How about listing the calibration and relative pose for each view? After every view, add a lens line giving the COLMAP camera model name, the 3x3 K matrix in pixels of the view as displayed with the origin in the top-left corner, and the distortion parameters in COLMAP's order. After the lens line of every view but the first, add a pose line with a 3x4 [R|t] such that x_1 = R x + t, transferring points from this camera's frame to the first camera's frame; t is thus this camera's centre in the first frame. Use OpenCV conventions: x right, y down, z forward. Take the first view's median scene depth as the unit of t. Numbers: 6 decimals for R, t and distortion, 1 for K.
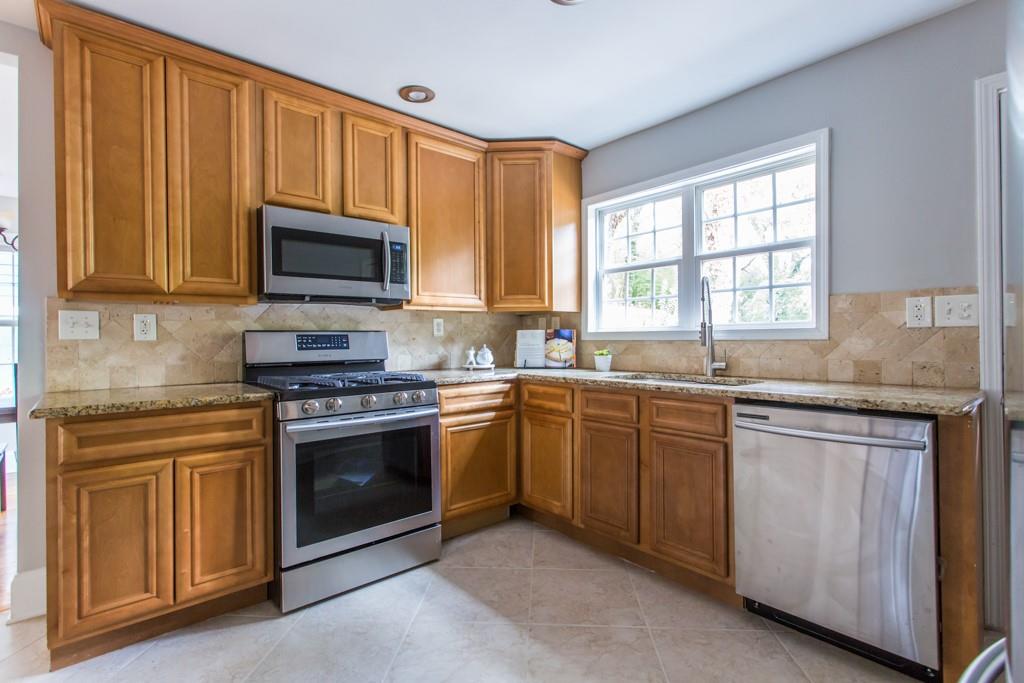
lens RADIAL K [[487.5, 0, 516.7], [0, 487.5, 340.3], [0, 0, 1]] dist [-0.002697, -0.000311]
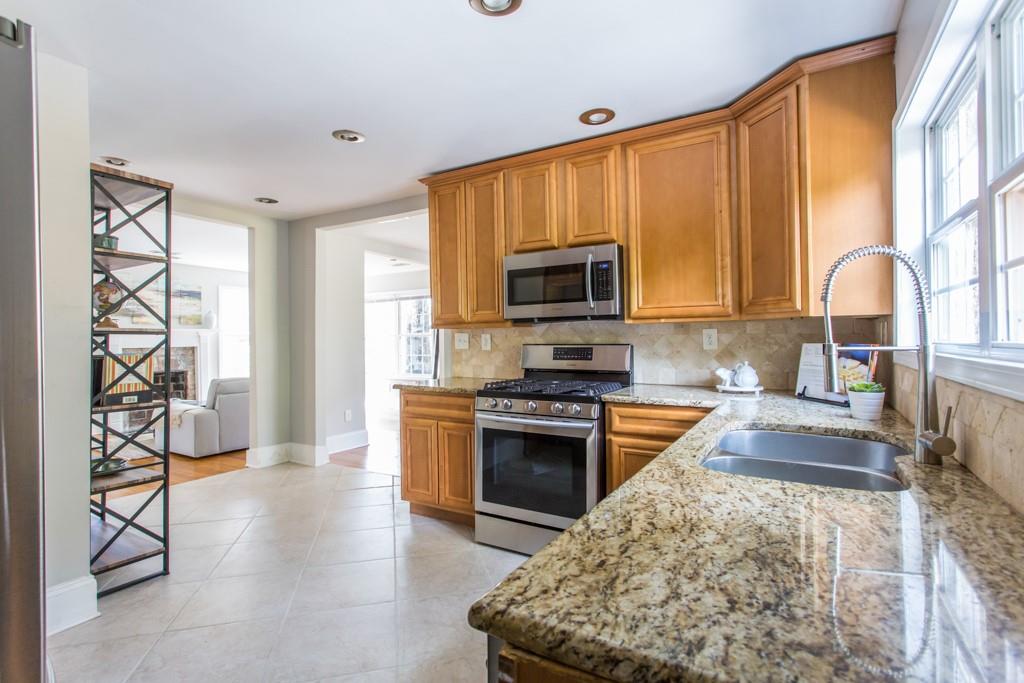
lens RADIAL K [[487.5, 0, 516.7], [0, 487.5, 340.3], [0, 0, 1]] dist [-0.002697, -0.000311]
pose [[0.307127, 0.011347, -0.951601, 0.720523], [0.002357, 0.999917, 0.012684, -0.045983], [0.951666, -0.006139, 0.307074, 0.514644]]
